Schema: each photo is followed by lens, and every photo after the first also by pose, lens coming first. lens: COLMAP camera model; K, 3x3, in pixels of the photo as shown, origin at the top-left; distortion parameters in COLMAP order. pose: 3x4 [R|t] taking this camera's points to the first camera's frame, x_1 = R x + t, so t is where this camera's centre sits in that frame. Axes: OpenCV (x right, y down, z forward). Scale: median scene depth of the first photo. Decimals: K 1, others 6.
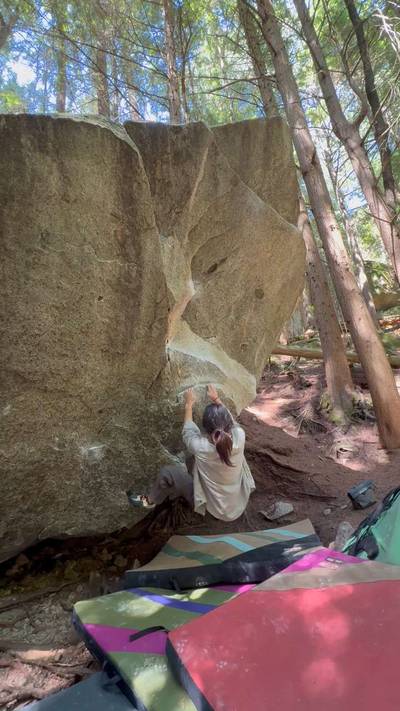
lens RADIAL K [[306.4, 0, 199.2], [0, 306.4, 353.3], [0, 0, 1]] dist [0.013327, 0.000046]
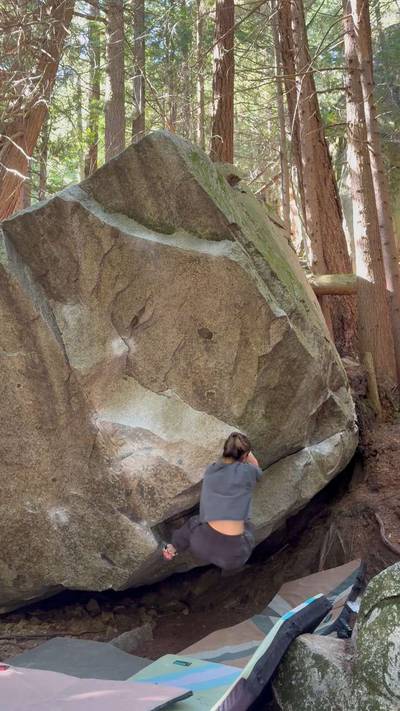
lens RADIAL K [[594.5, 0, 200.0], [0, 594.5, 355.5], [0, 0, 1]] dist [0.187036, -0.403542]
pose [[0.786455, -0.072851, -0.613336, 1.362651], [0.156812, 0.984033, 0.084192, -0.325988], [0.597409, -0.162392, 0.785322, -0.269806]]
